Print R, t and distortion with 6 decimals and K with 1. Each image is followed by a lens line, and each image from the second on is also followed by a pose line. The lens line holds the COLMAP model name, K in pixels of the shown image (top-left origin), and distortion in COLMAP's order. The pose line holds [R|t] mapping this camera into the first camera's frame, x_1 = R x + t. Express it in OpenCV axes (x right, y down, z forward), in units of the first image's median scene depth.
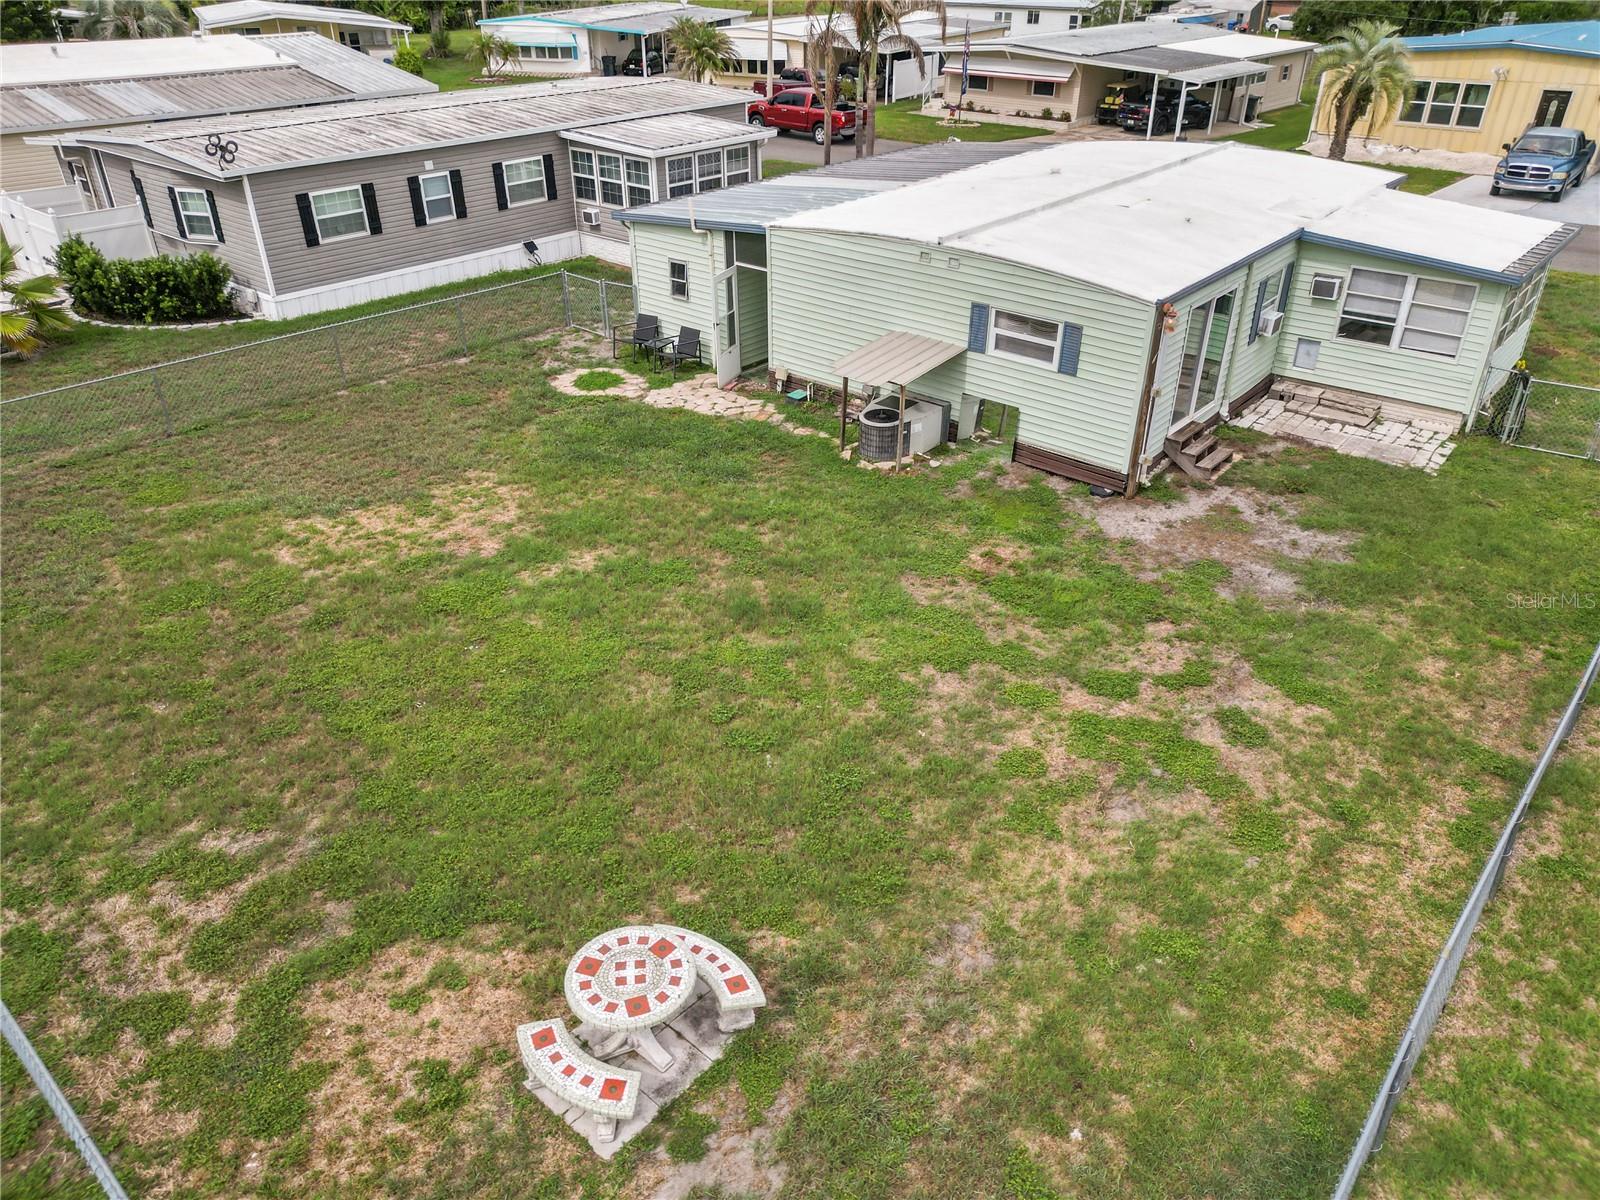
lens RADIAL K [[1122.7, 0, 797.6], [0, 1122.7, 603.5], [0, 0, 1]] dist [0.074625, -0.080364]
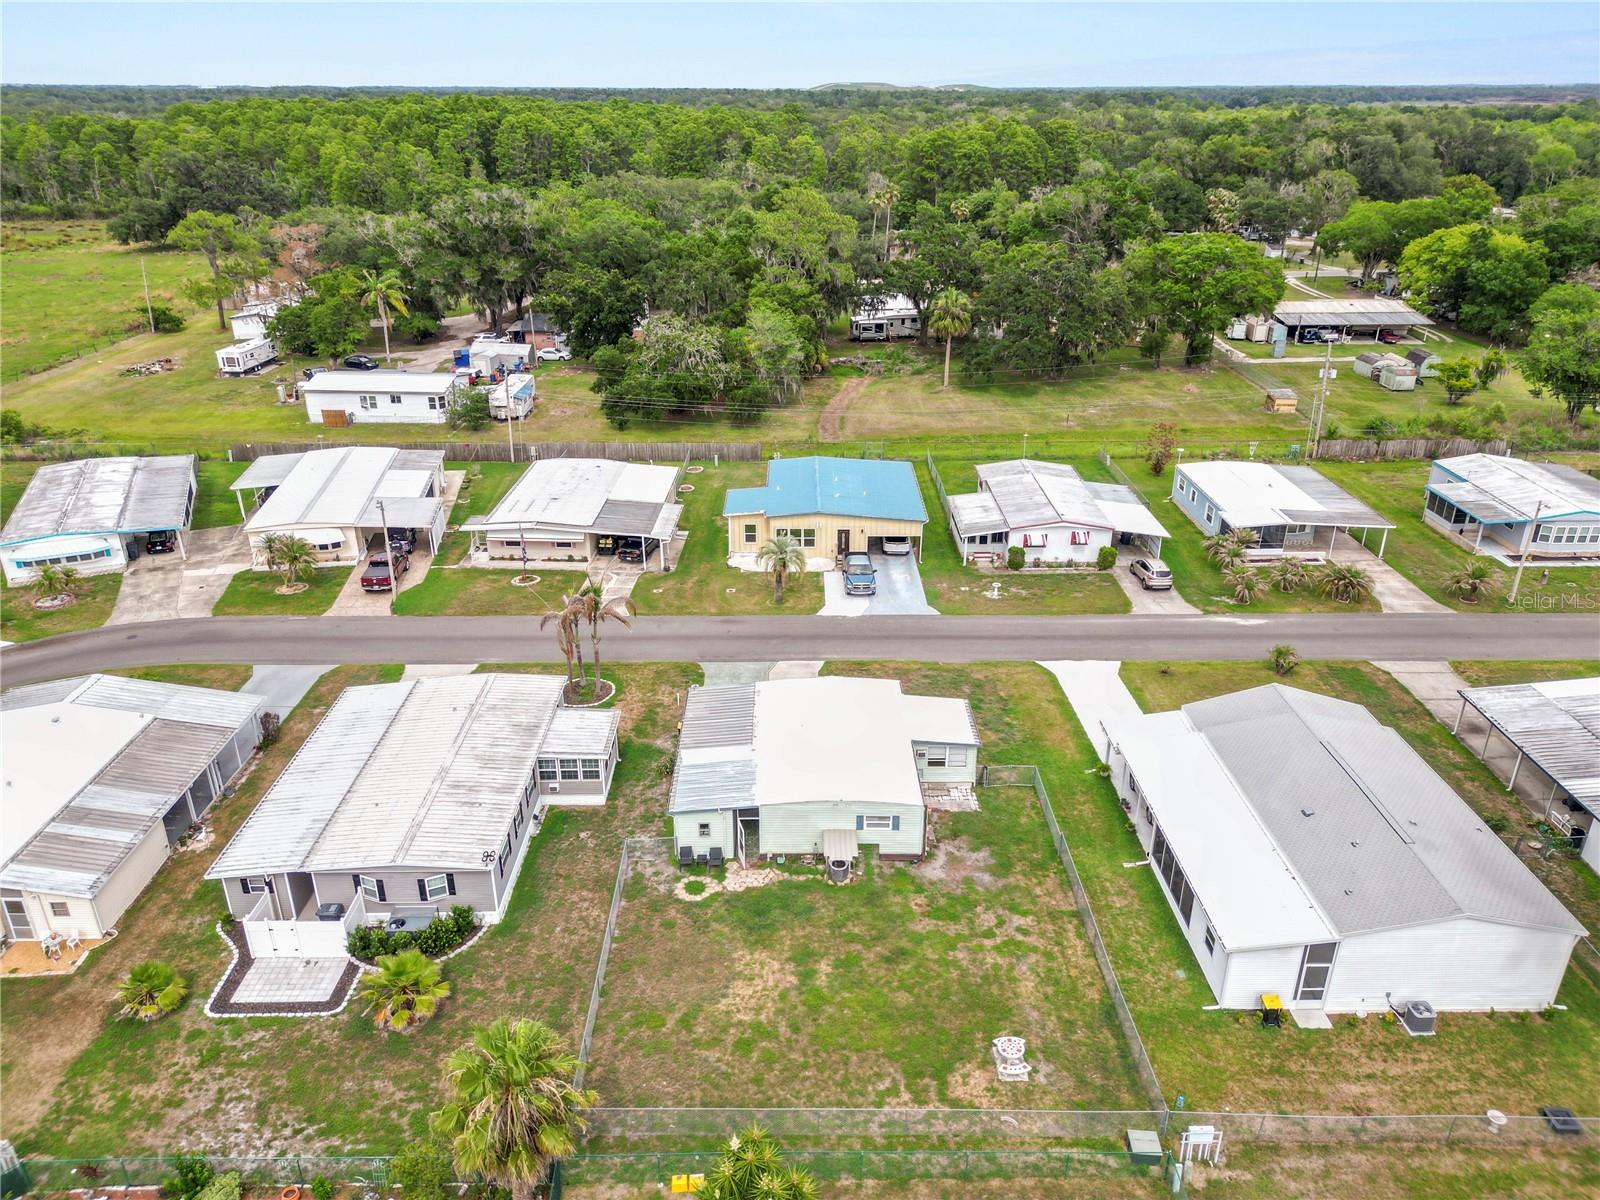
lens RADIAL K [[1122.7, 0, 800.1], [0, 1122.7, 594.9], [0, 0, 1]] dist [0.074625, -0.080364]
pose [[0.753496, -0.263715, 0.602245, -1.608949], [0.330312, 0.943872, 0.000041, -0.894115], [-0.568453, 0.198898, 0.798311, -1.369811]]
